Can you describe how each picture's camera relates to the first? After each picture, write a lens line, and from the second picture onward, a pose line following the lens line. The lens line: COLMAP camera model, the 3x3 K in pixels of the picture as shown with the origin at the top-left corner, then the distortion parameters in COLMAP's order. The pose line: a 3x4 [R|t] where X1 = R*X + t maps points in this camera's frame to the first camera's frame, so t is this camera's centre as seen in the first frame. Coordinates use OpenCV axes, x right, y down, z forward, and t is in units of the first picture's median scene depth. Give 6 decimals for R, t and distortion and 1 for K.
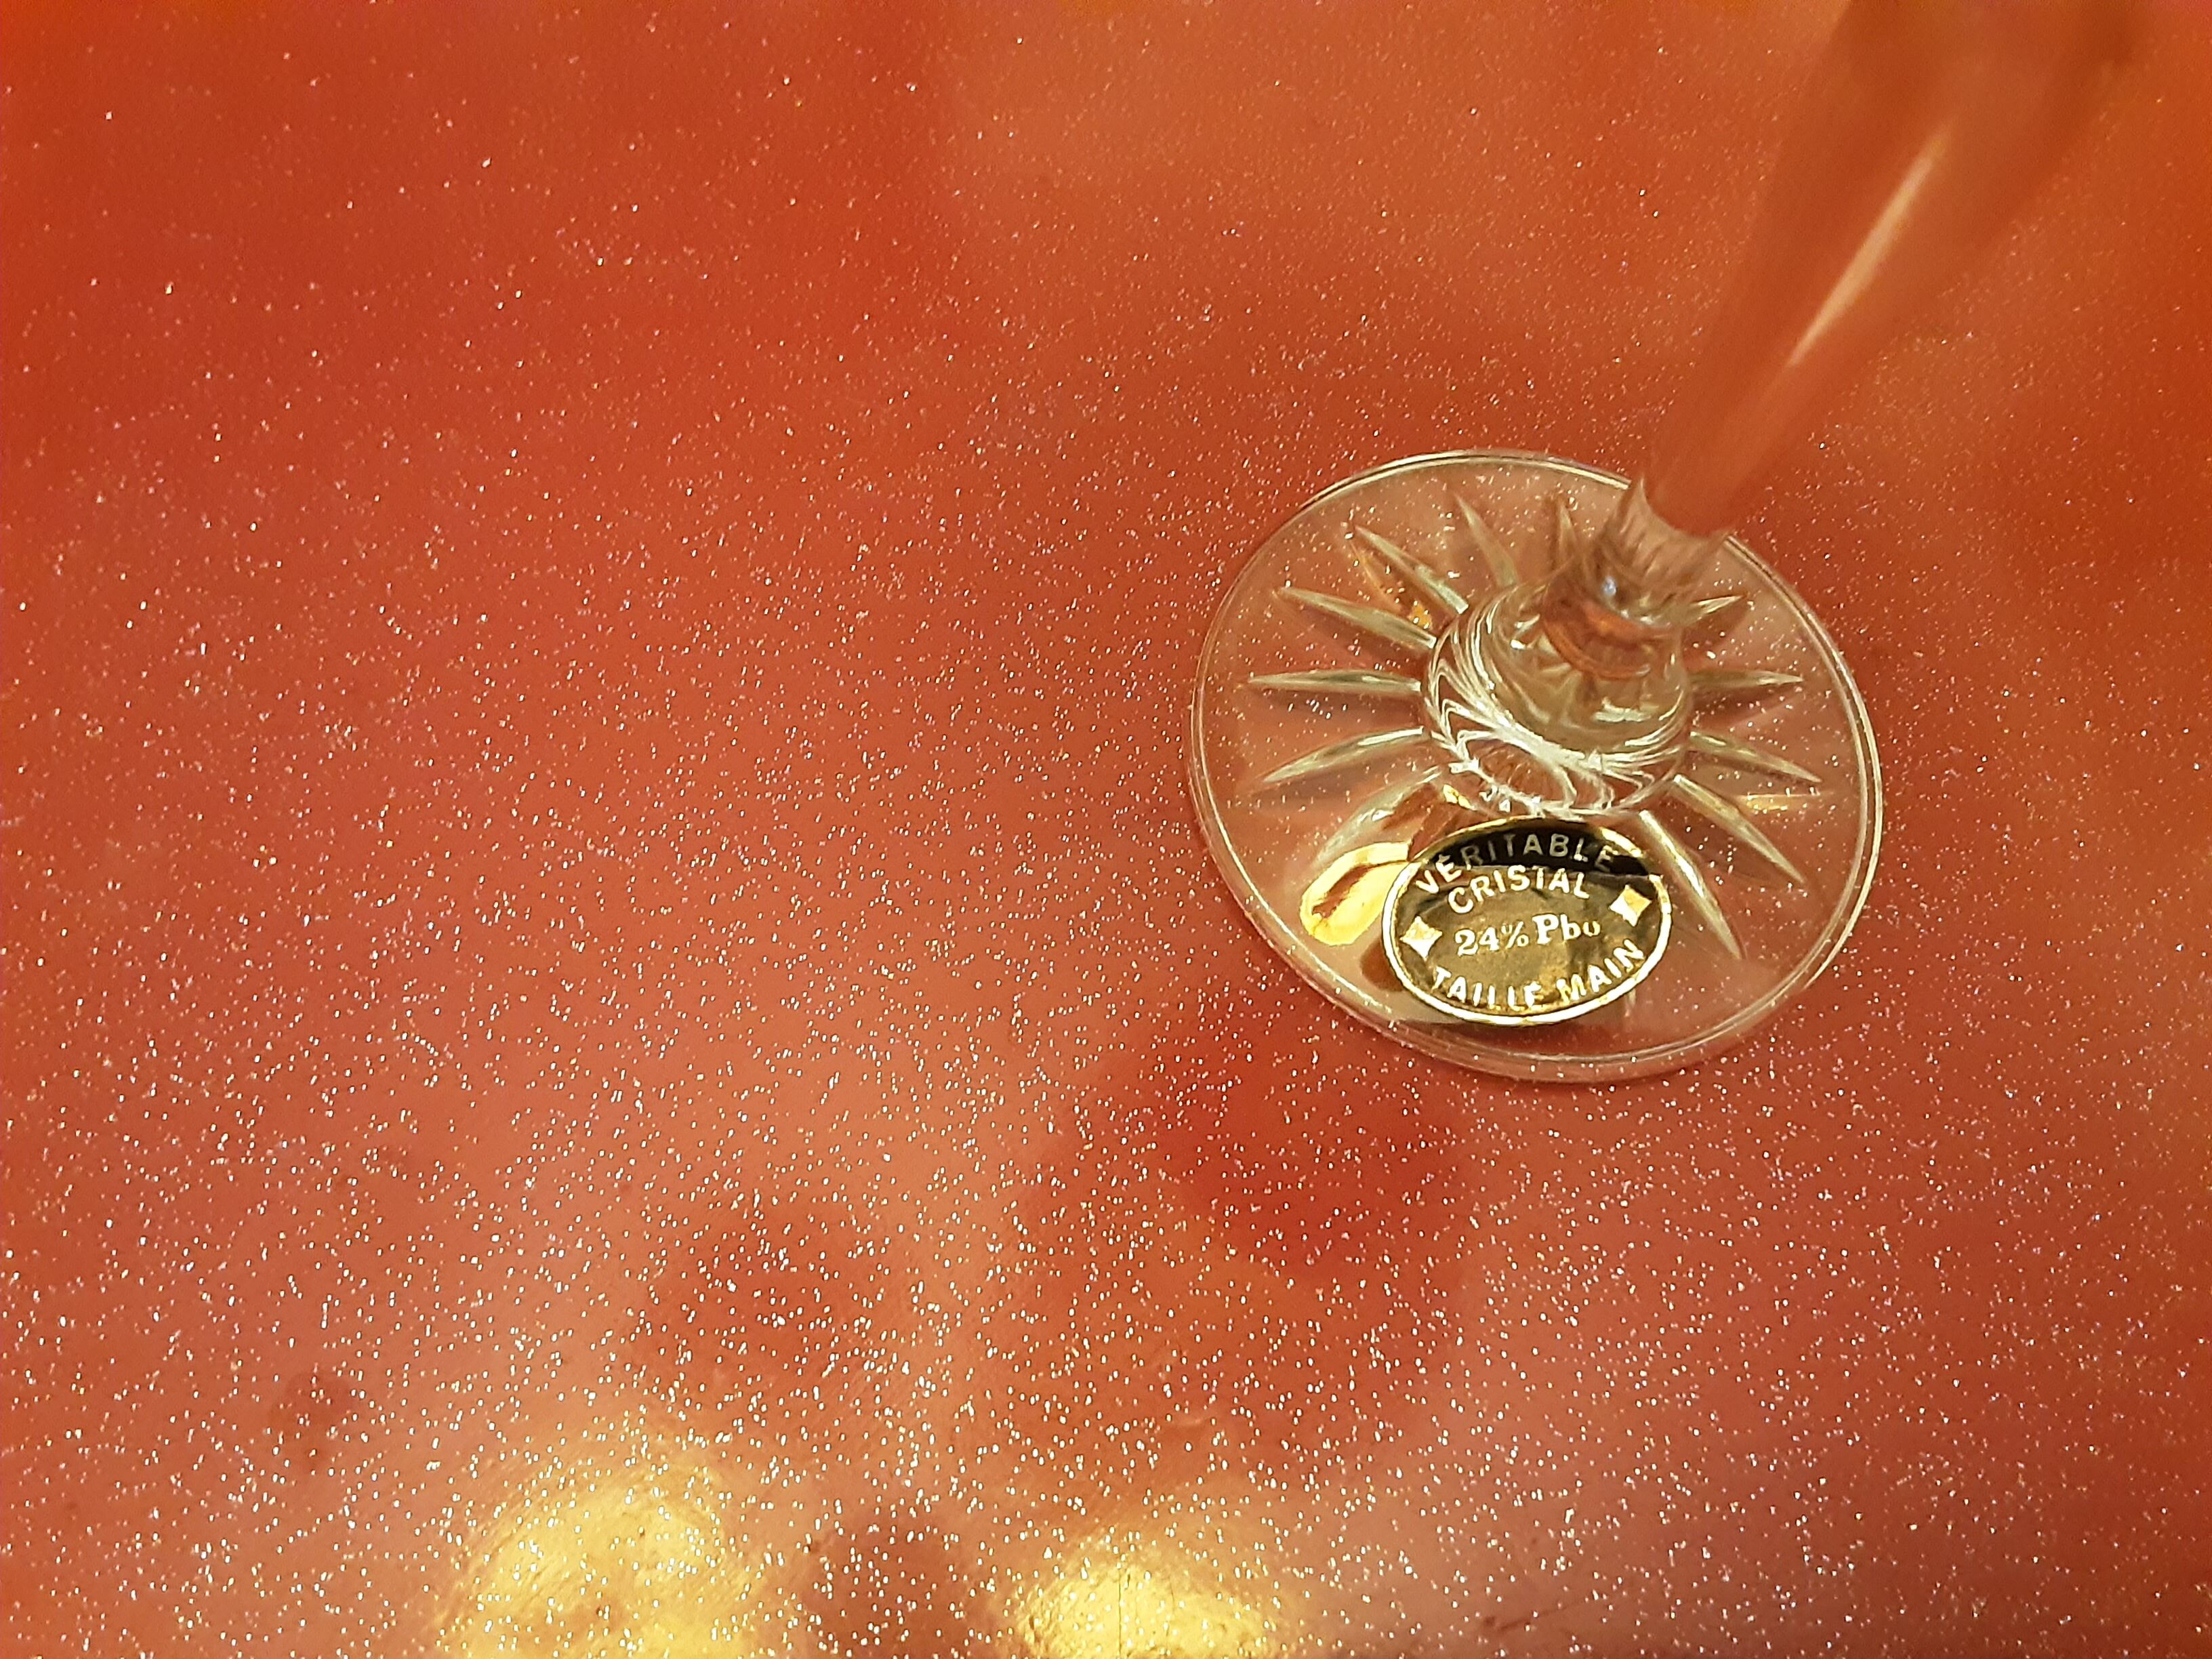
lens RADIAL K [[1802.9, 0, 1106.0], [0, 1802.9, 829.5], [0, 0, 1]] dist [0.107048, -0.192365]
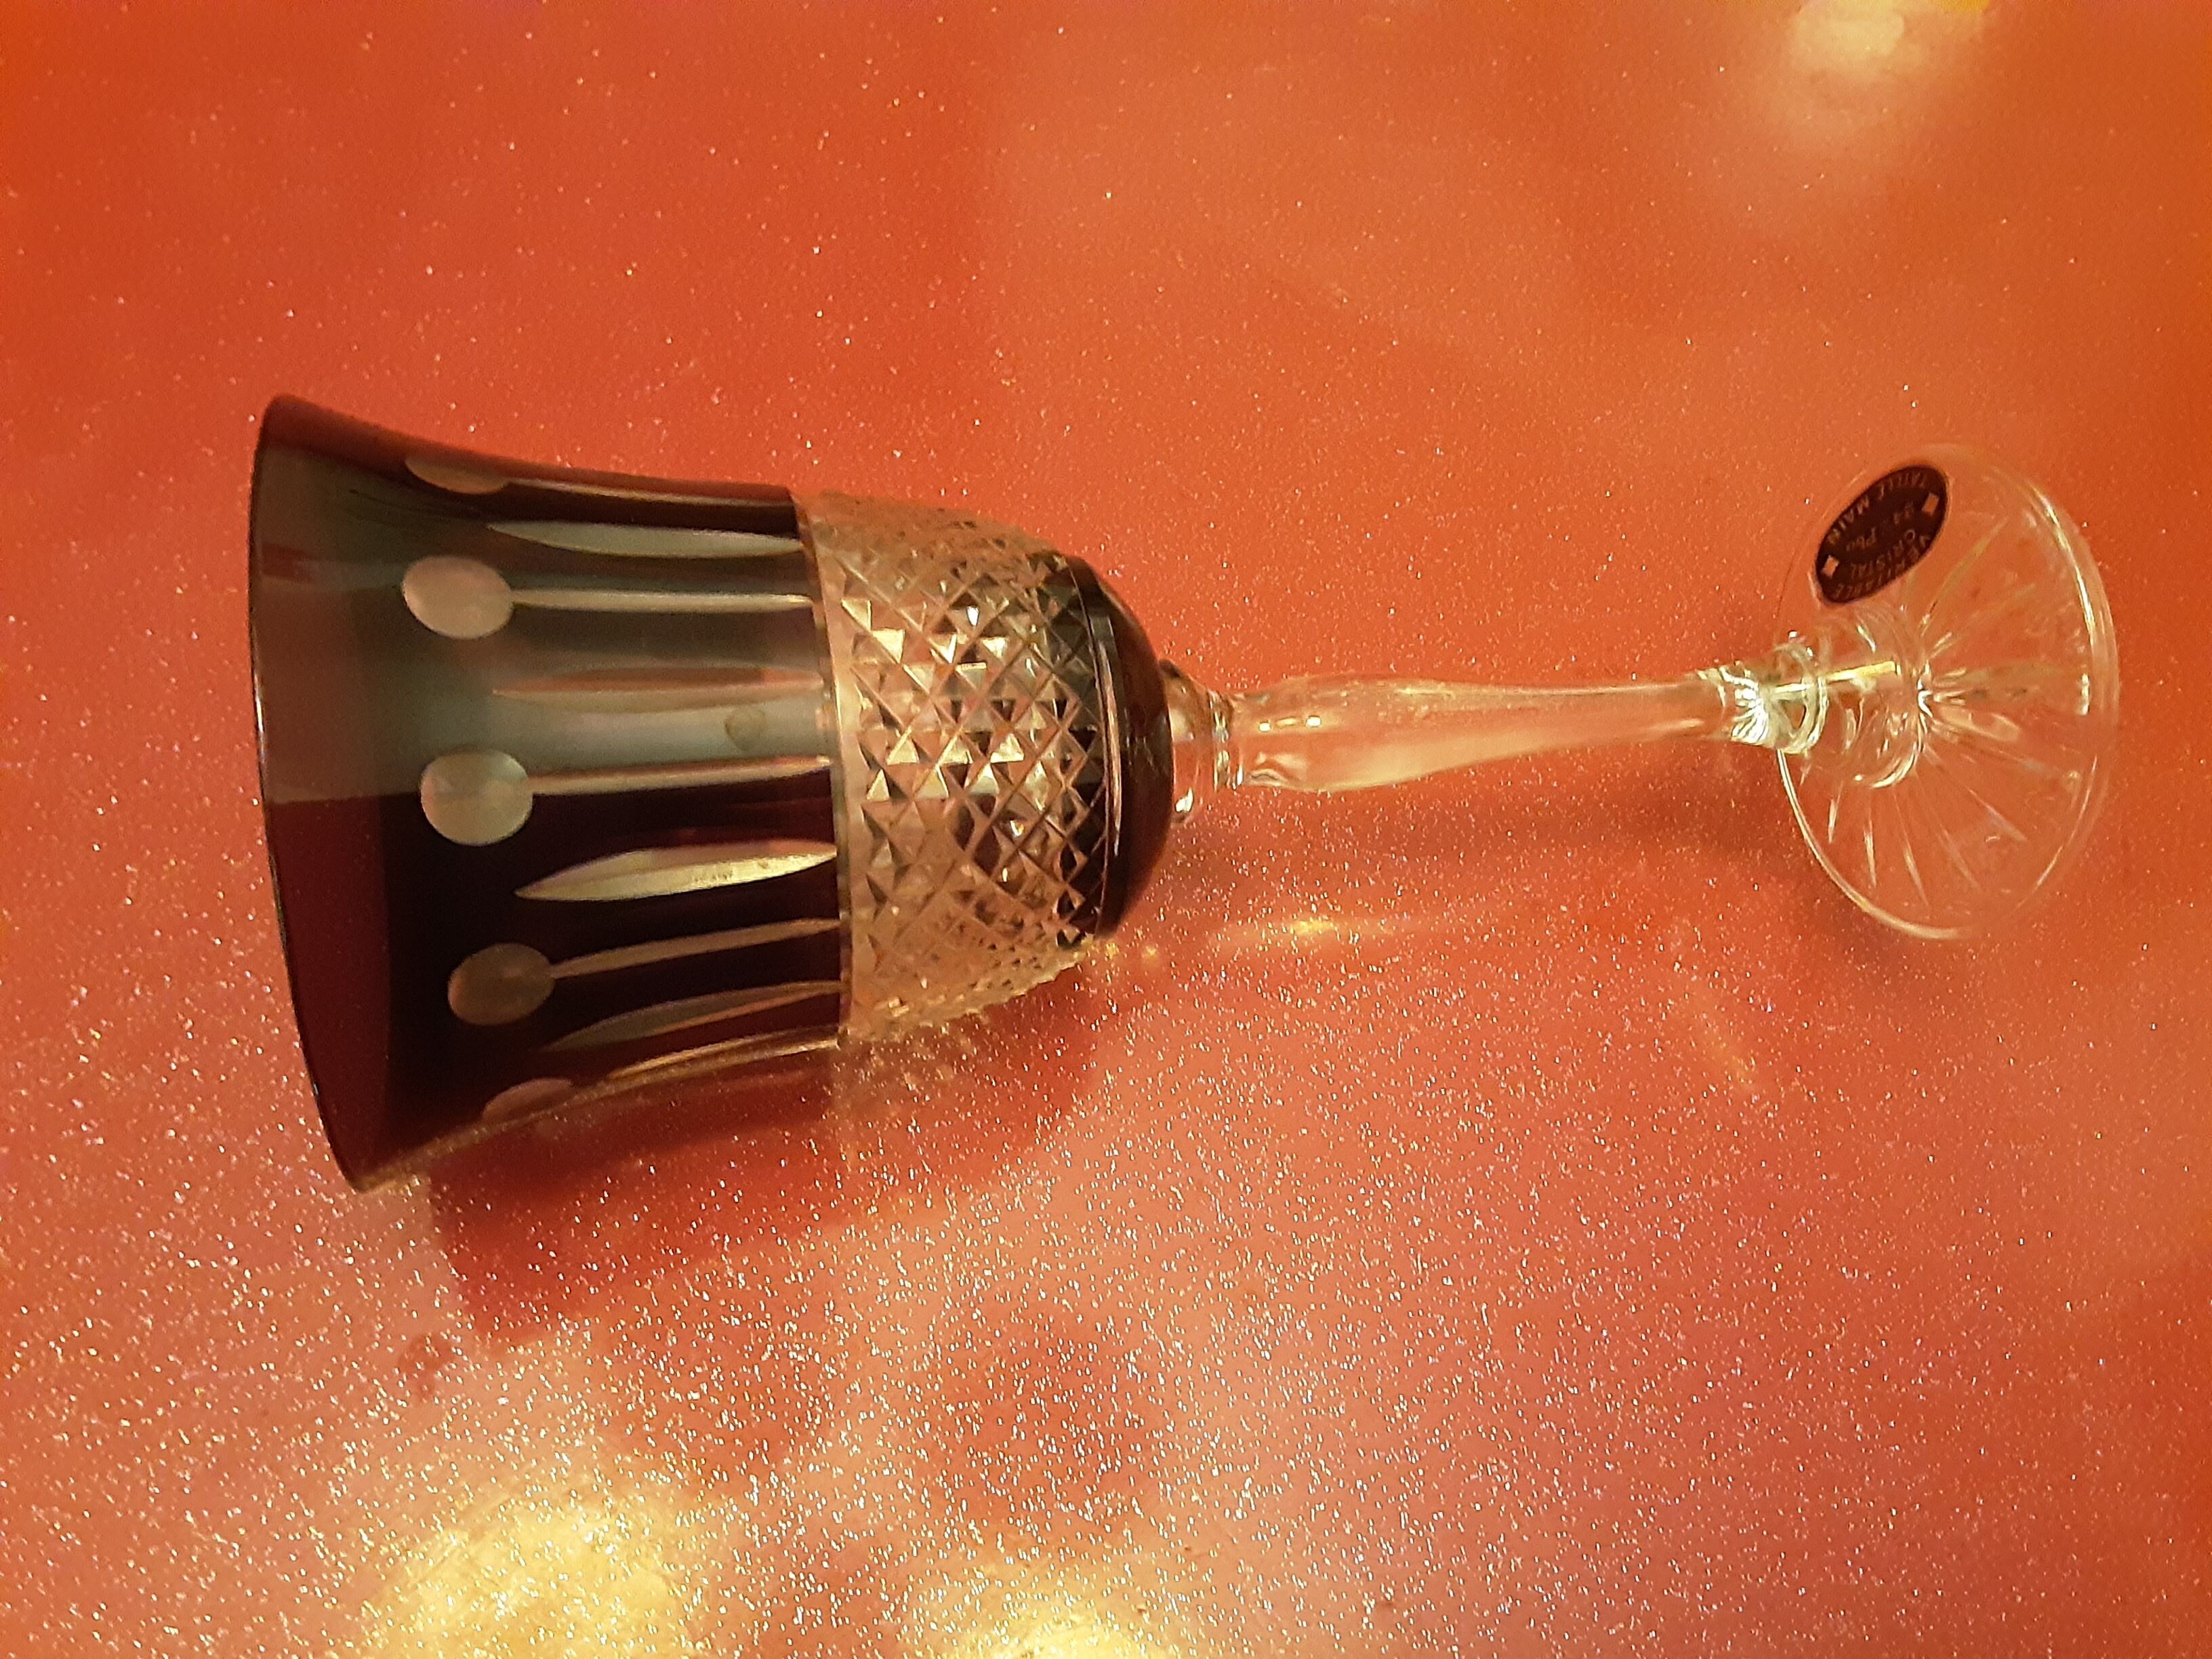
lens RADIAL K [[1802.9, 0, 1106.0], [0, 1802.9, 829.5], [0, 0, 1]] dist [0.107048, -0.192365]
pose [[0.998104, 0.061139, -0.007091, 0.112725], [-0.061403, 0.997036, -0.046351, -0.085175], [0.004236, 0.046698, 0.998900, -0.525550]]
